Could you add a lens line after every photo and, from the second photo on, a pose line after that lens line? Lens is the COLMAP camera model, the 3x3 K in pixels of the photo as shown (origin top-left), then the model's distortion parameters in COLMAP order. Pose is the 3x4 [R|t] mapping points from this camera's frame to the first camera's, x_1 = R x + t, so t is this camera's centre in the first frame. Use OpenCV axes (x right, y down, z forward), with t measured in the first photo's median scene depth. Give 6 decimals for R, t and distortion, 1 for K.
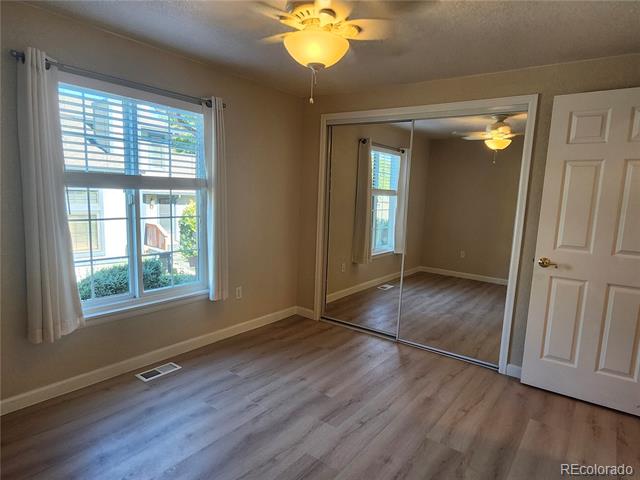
lens RADIAL K [[389.4, 0, 324.0], [0, 389.4, 248.4], [0, 0, 1]] dist [-0.004851, 0.000848]
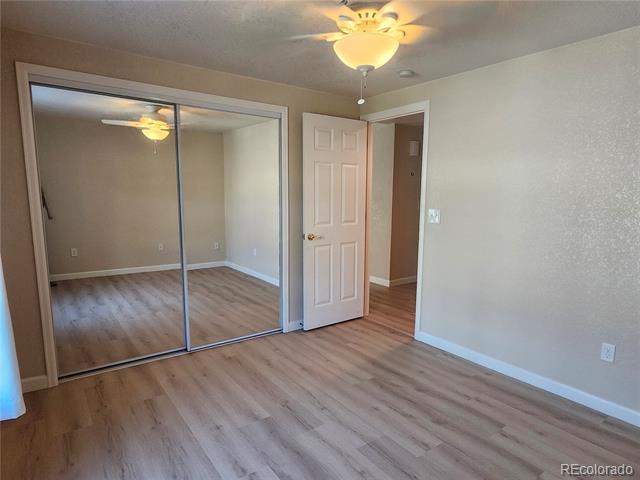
lens RADIAL K [[389.4, 0, 324.0], [0, 389.4, 248.4], [0, 0, 1]] dist [-0.004851, 0.000848]
pose [[0.290314, -0.175839, 0.940637, -0.707132], [0.137056, 0.980479, 0.140986, -0.109831], [-0.947066, 0.087990, 0.308747, 0.543022]]
